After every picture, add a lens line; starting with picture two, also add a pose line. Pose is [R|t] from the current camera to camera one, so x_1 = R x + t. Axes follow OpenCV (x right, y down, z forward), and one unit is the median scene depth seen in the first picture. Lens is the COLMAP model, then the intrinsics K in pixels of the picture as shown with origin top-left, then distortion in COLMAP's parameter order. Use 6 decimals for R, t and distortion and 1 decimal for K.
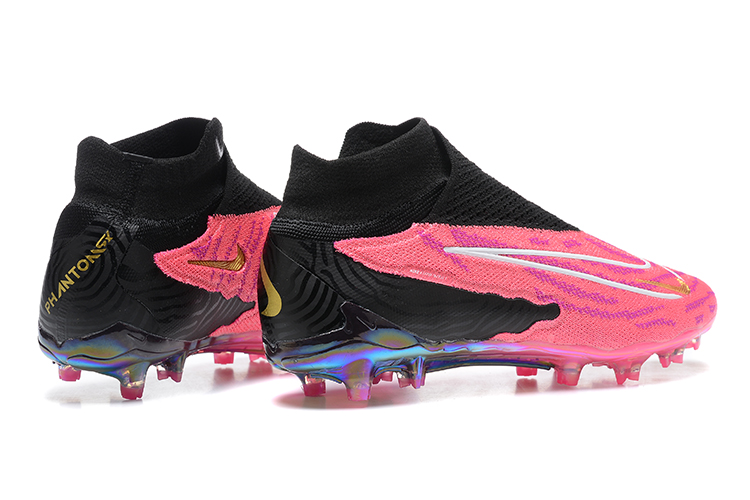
lens RADIAL K [[1958.2, 0, 375.0], [0, 1958.2, 249.9], [0, 0, 1]] dist [-0.167090, 0.000000]
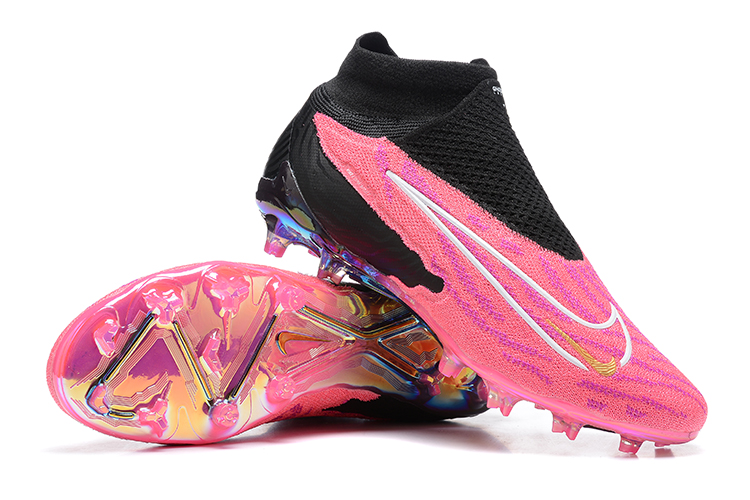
lens RADIAL K [[1958.2, 0, 374.9], [0, 1958.2, 250.1], [0, 0, 1]] dist [-0.167090, 0.000000]
pose [[0.328237, 0.447939, -0.831632, 0.894491], [-0.404947, 0.862133, 0.304539, -0.271720], [0.853392, 0.236806, 0.464376, 0.515264]]
